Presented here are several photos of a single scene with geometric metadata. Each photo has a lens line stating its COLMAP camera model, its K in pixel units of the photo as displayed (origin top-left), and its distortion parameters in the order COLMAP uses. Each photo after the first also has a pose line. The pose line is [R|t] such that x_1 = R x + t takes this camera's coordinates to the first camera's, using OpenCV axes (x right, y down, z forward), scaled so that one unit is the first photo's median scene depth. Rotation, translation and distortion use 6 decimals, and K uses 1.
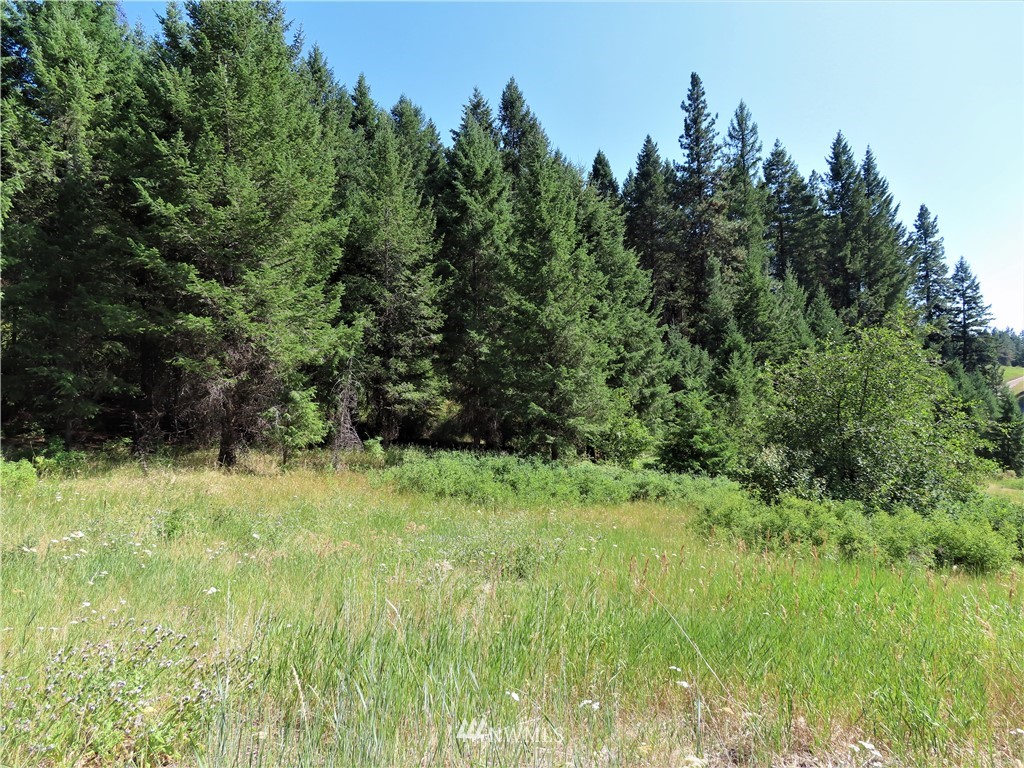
lens RADIAL K [[744.4, 0, 512.2], [0, 744.4, 379.7], [0, 0, 1]] dist [-0.026797, -0.002958]
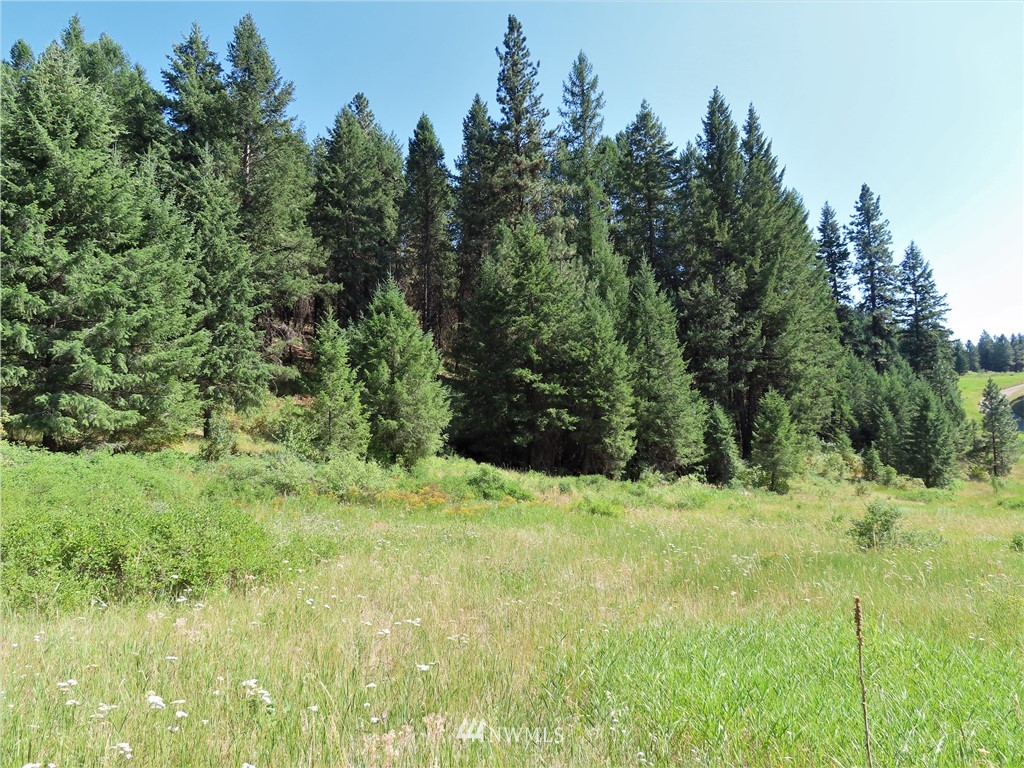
lens RADIAL K [[720.3, 0, 513.2], [0, 720.3, 385.1], [0, 0, 1]] dist [-0.022385, 0.004110]
pose [[0.998171, -0.008401, -0.059865, 0.180917], [0.007573, 0.999873, -0.014052, 0.016817], [0.059976, 0.013573, 0.998108, 0.106260]]
